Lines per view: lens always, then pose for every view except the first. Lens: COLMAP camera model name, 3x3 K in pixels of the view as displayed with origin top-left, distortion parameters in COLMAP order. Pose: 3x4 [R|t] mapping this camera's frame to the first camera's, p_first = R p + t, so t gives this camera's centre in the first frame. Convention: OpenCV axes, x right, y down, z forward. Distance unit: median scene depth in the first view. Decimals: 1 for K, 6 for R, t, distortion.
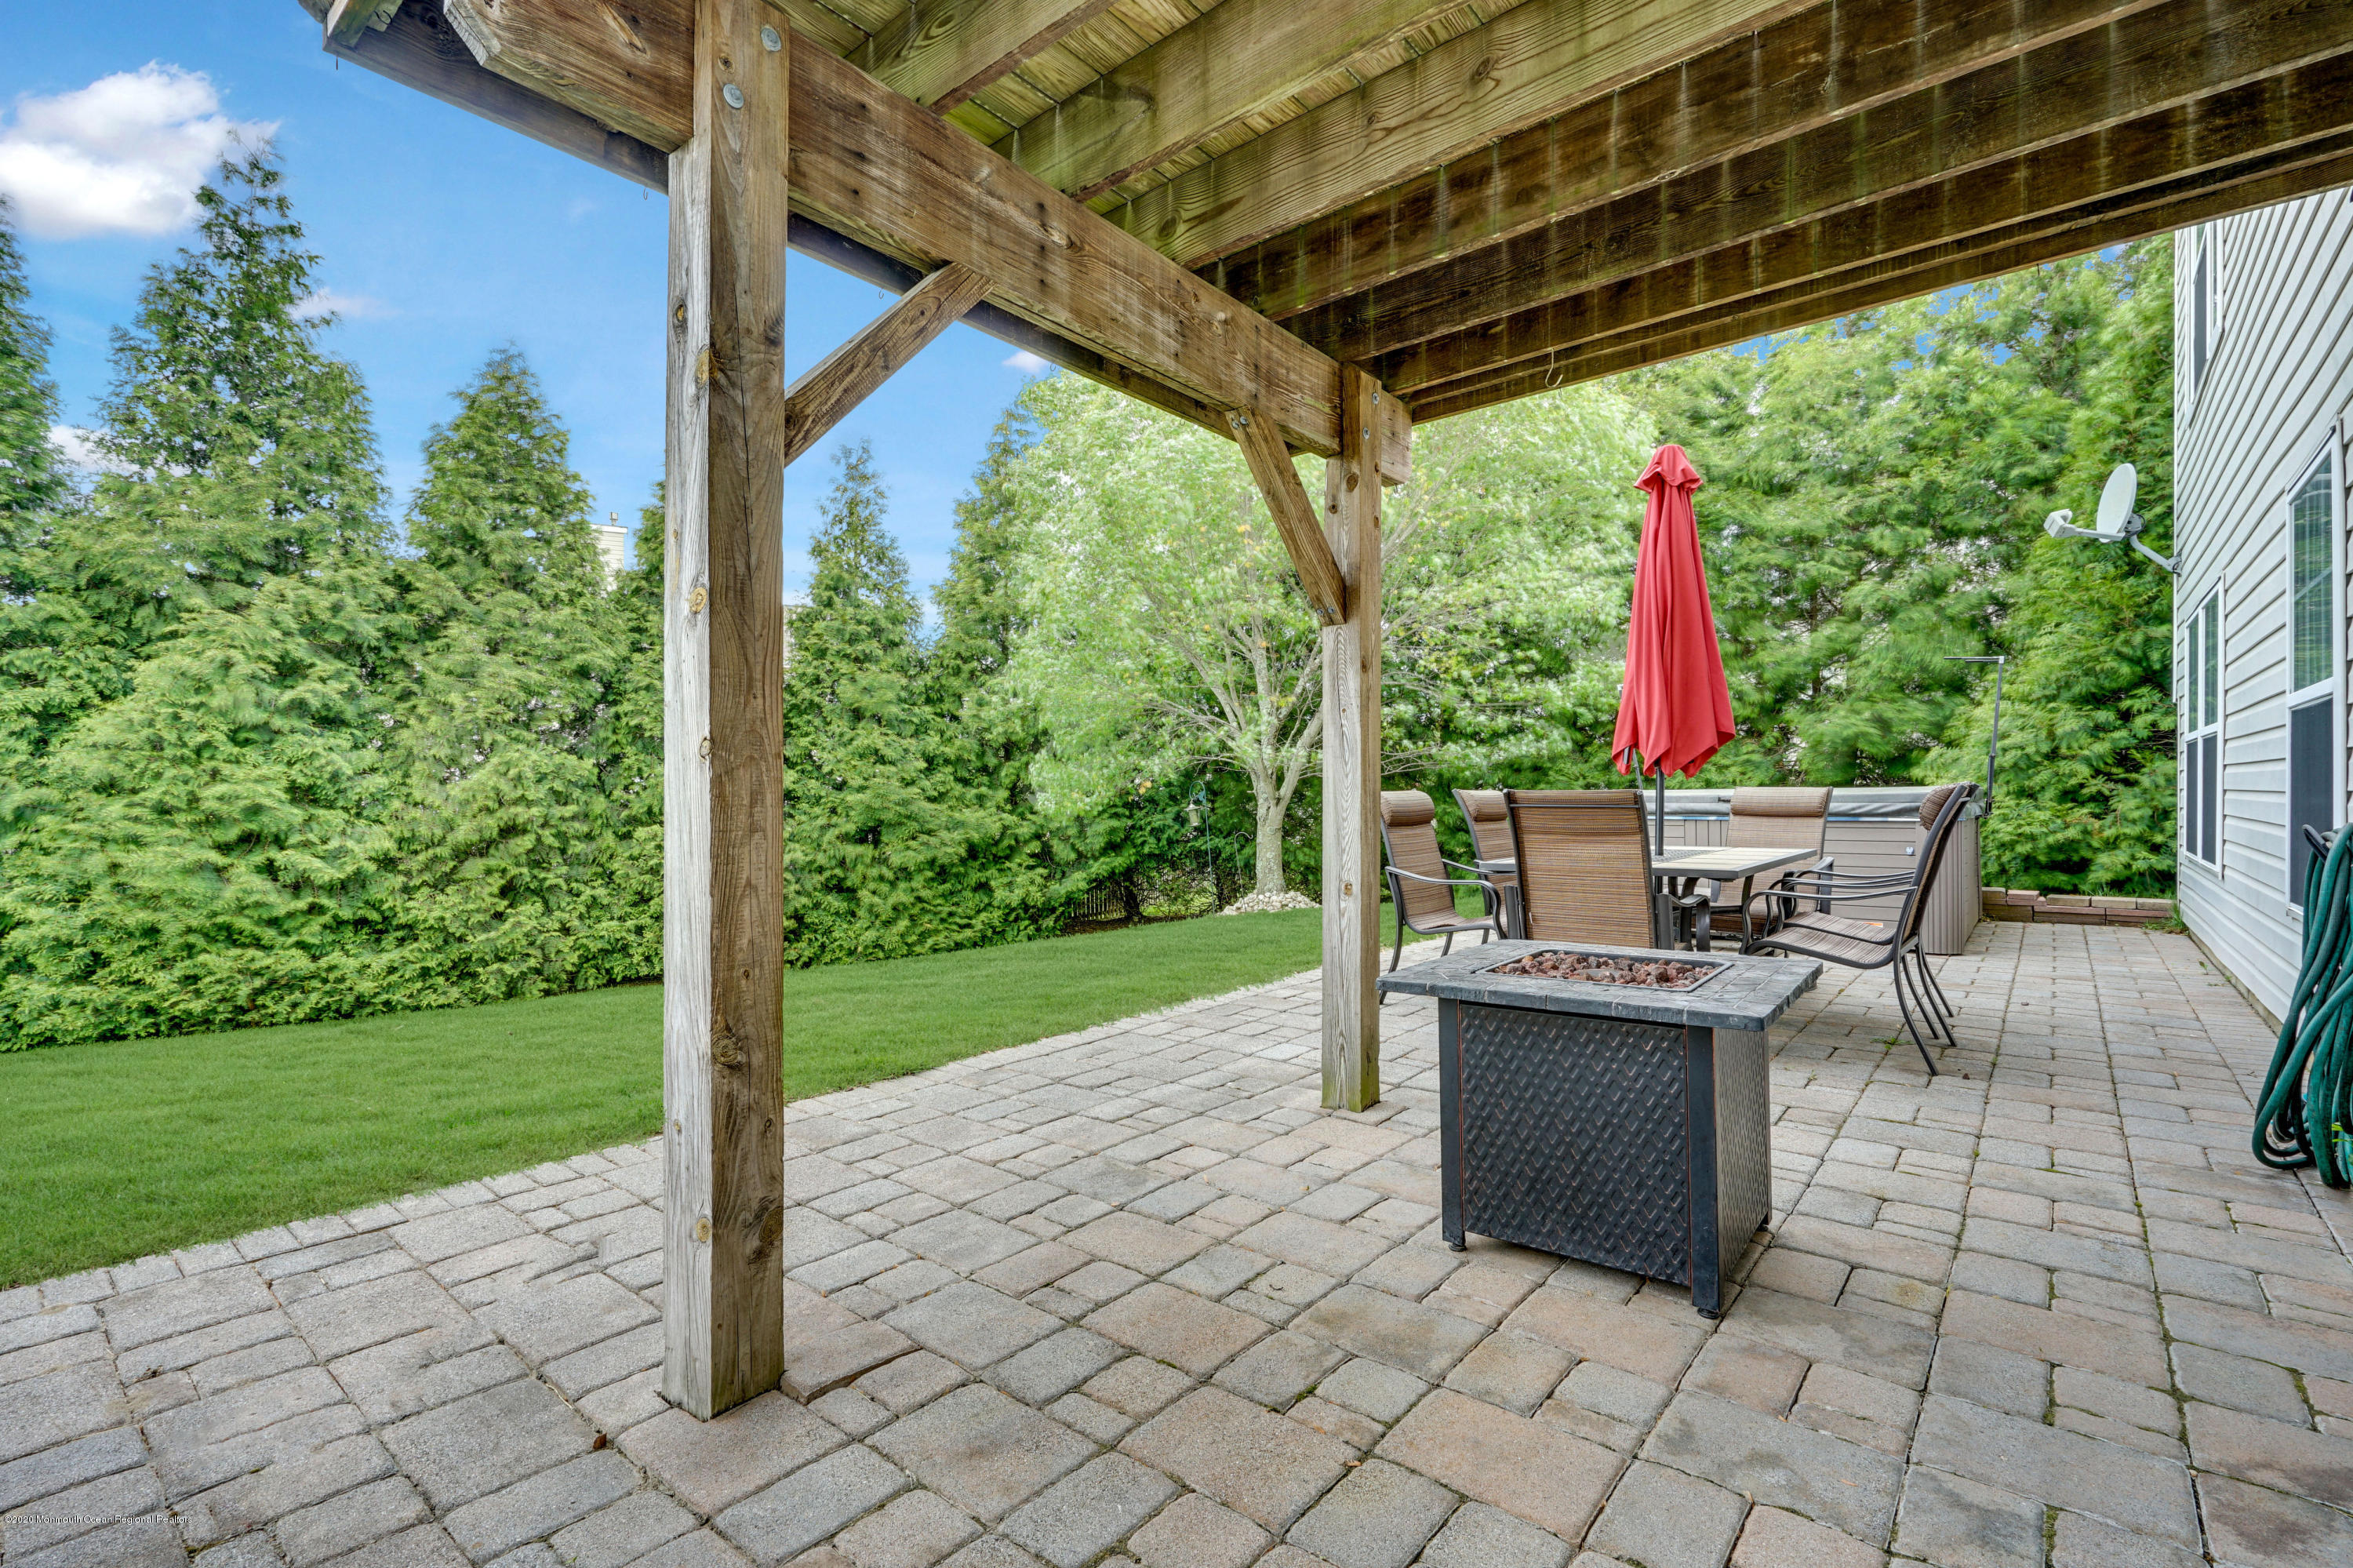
lens RADIAL K [[1077.4, 0, 1179.3], [0, 1077.4, 782.4], [0, 0, 1]] dist [-0.009728, 0.003943]
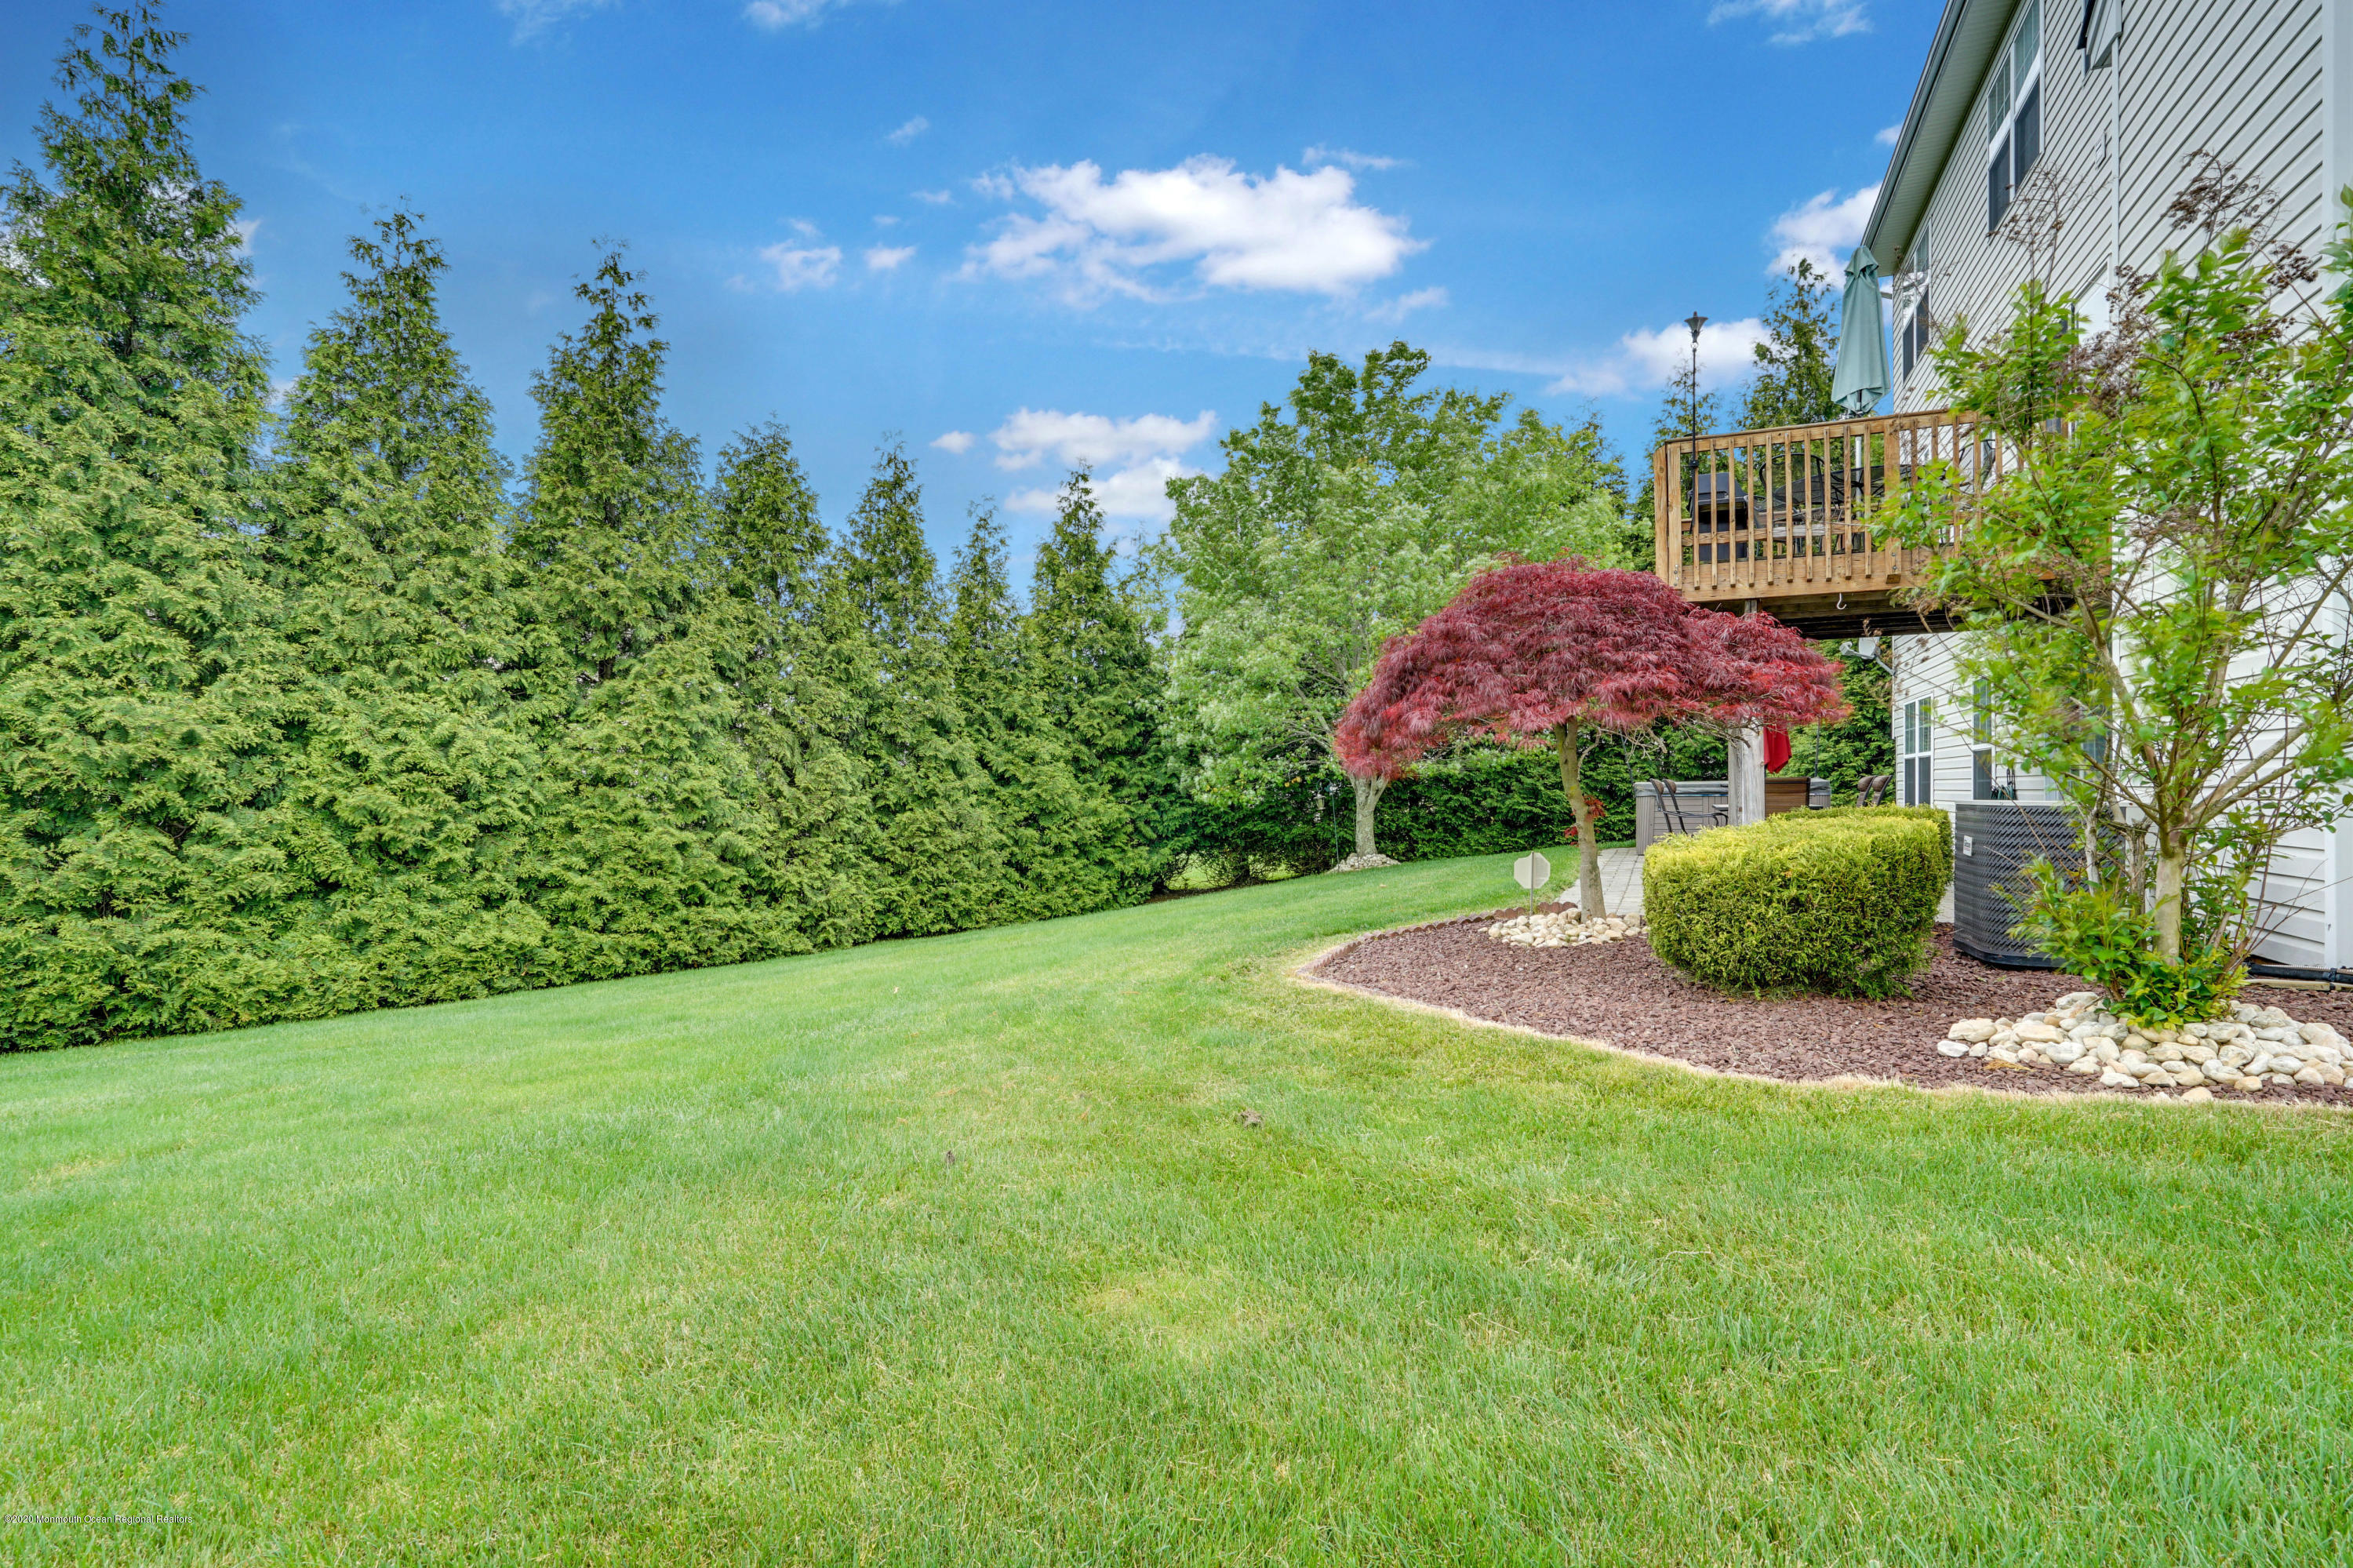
lens RADIAL K [[1211.2, 0, 1172.0], [0, 1211.2, 781.7], [0, 0, 1]] dist [0.002934, 0.000946]
pose [[0.954591, 0.000495, 0.297919, -0.659806], [-0.000141, 0.999999, -0.001207, 0.005768], [-0.297919, 0.001110, 0.954590, -0.487500]]
